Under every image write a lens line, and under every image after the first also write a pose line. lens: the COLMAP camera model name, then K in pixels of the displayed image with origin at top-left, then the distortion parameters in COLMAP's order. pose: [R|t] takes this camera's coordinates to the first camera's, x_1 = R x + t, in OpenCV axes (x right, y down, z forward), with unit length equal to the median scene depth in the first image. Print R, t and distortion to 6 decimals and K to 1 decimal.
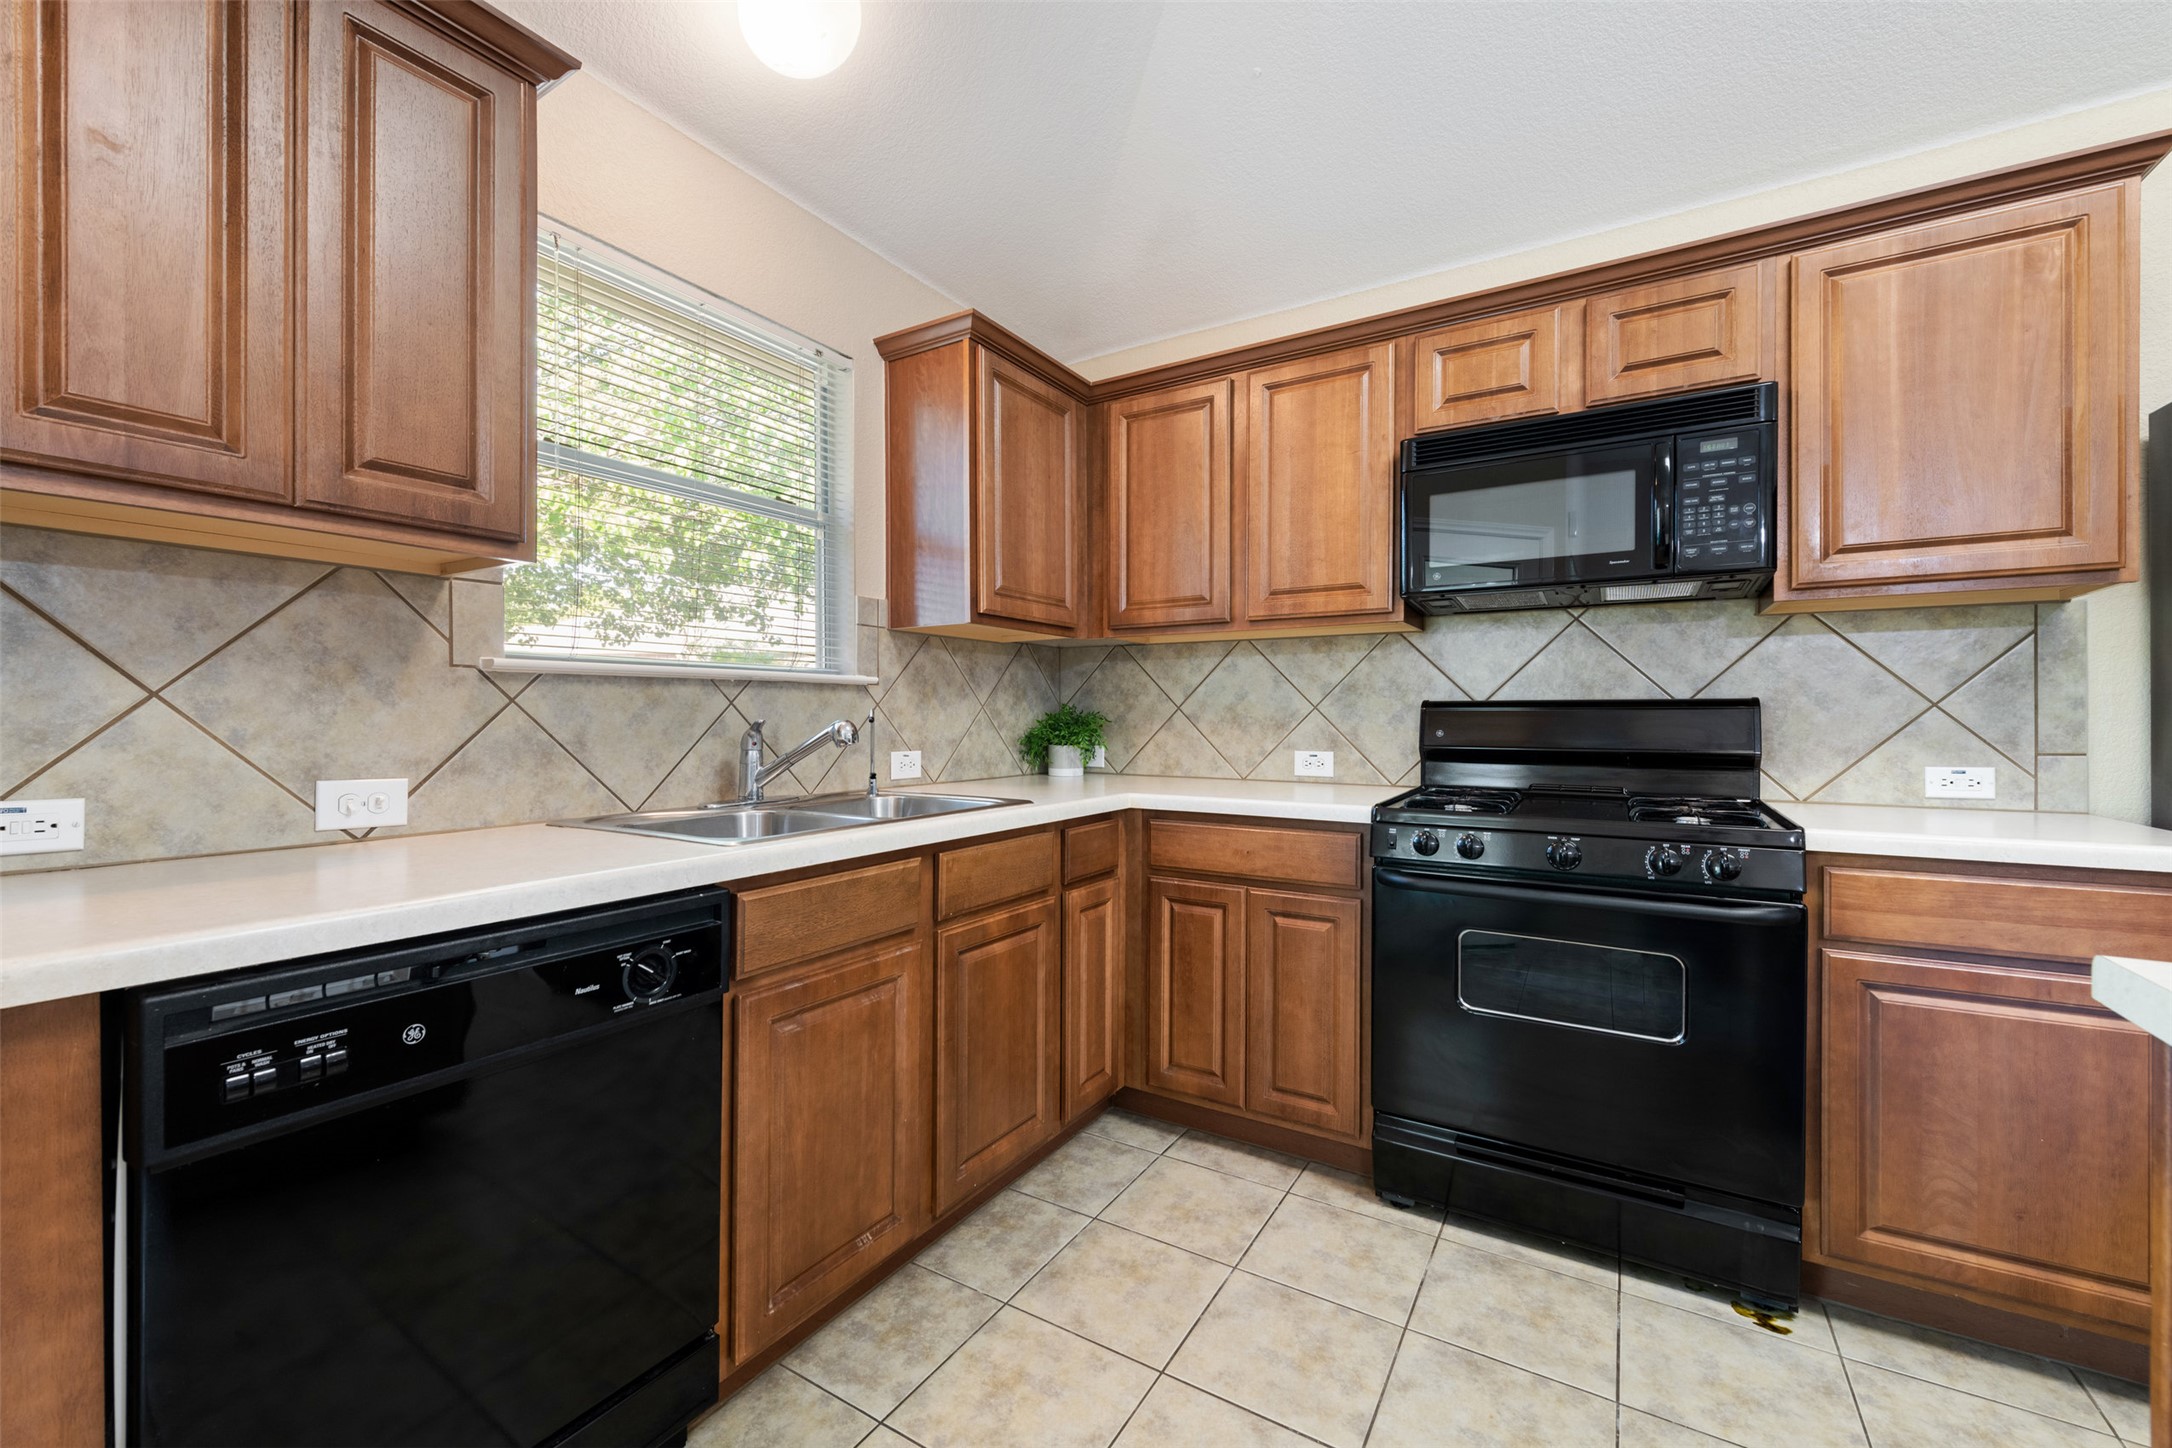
lens RADIAL K [[873.8, 0, 1081.2], [0, 873.8, 720.1], [0, 0, 1]] dist [0.000716, -0.000216]
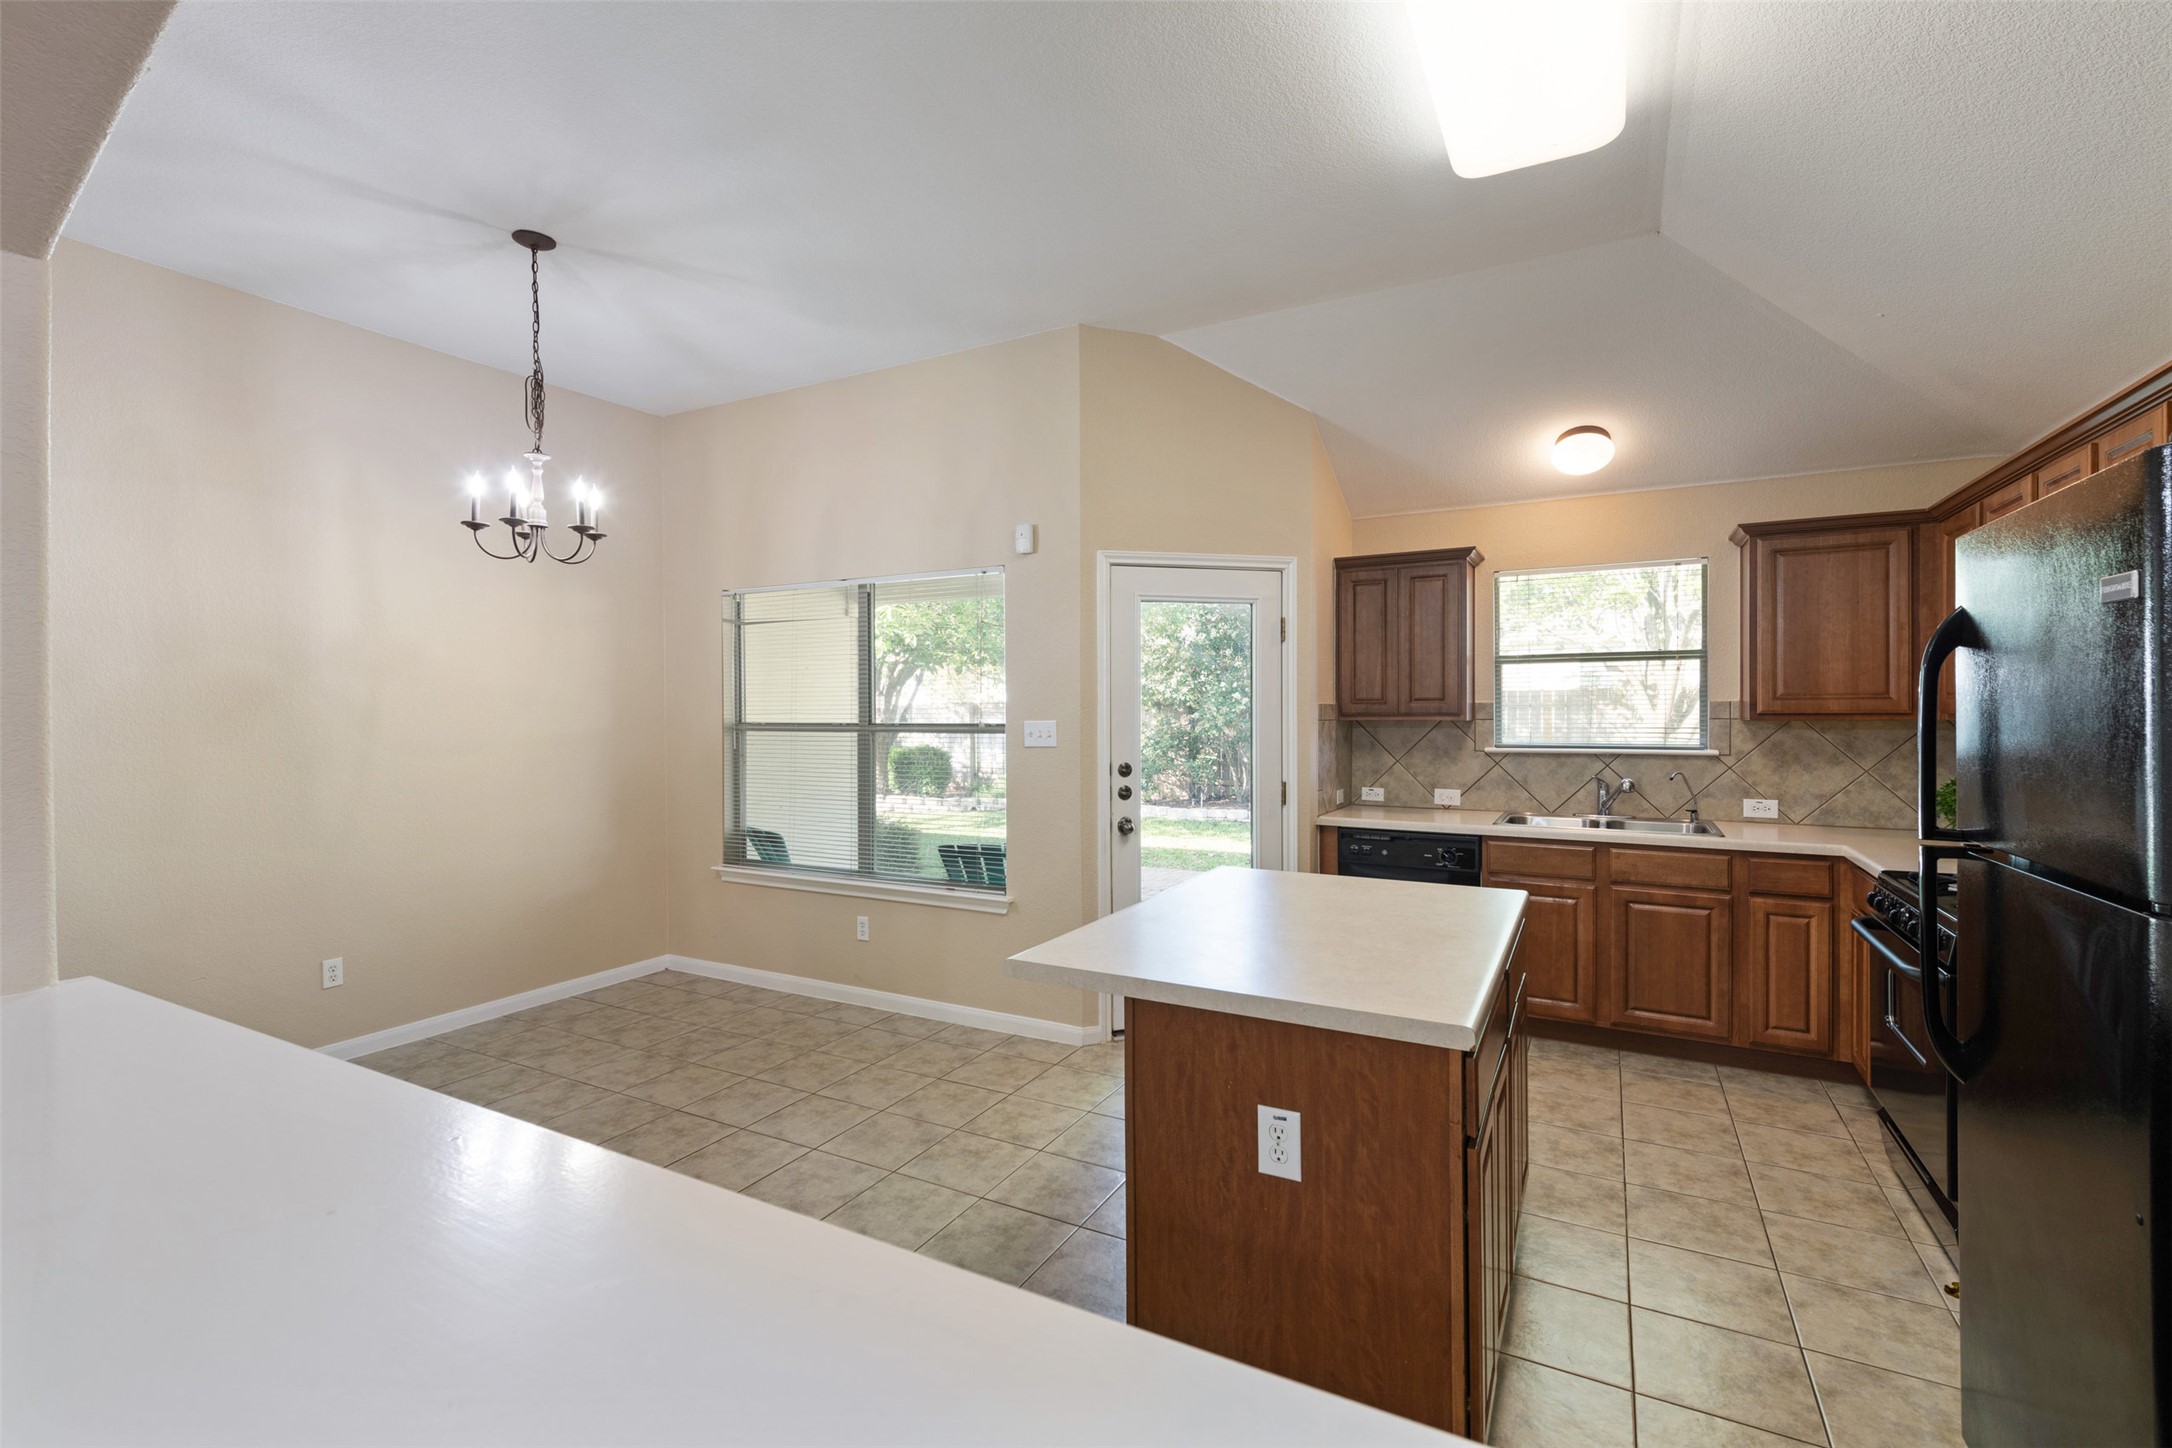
lens RADIAL K [[947.8, 0, 1082.0], [0, 947.8, 711.5], [0, 0, 1]] dist [0.008661, -0.000758]
pose [[0.051413, 0.004129, -0.998669, 1.736449], [0.001668, 0.999990, 0.004220, -0.157227], [0.998676, -0.001882, 0.051405, -0.316059]]
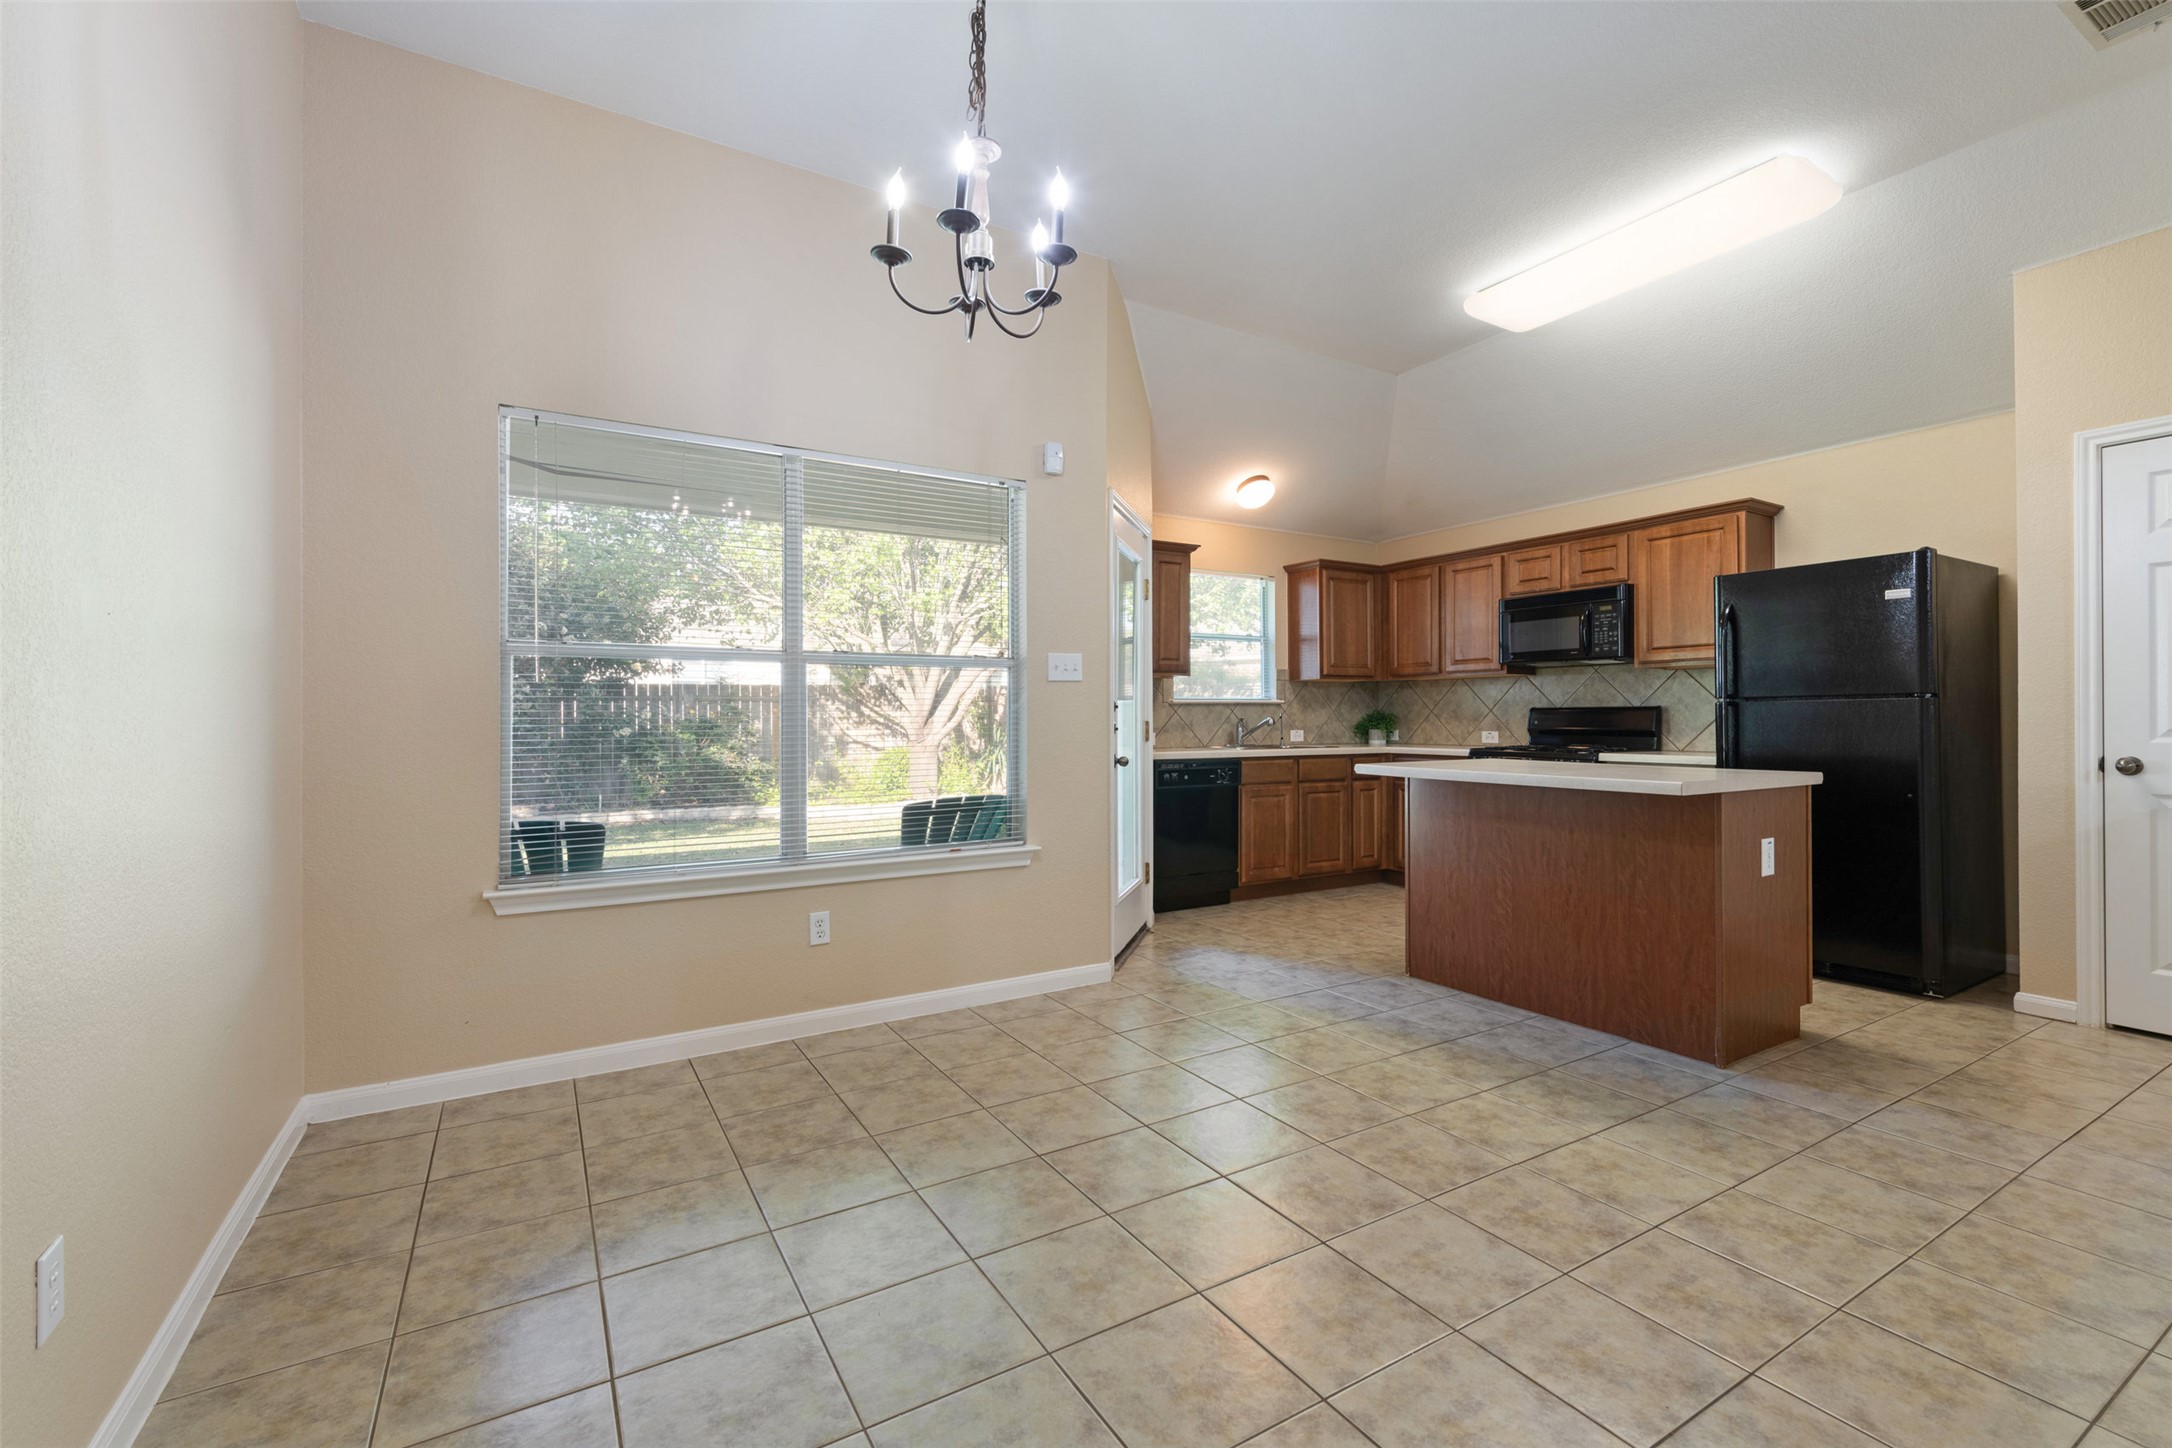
lens RADIAL K [[929.9, 0, 1085.1], [0, 929.9, 715.4], [0, 0, 1]] dist [0.016298, -0.007023]
pose [[0.886986, -0.005093, -0.461769, 0.598830], [0.002620, 0.999979, -0.005997, 0.010835], [0.461790, 0.004110, 0.886980, -1.987813]]
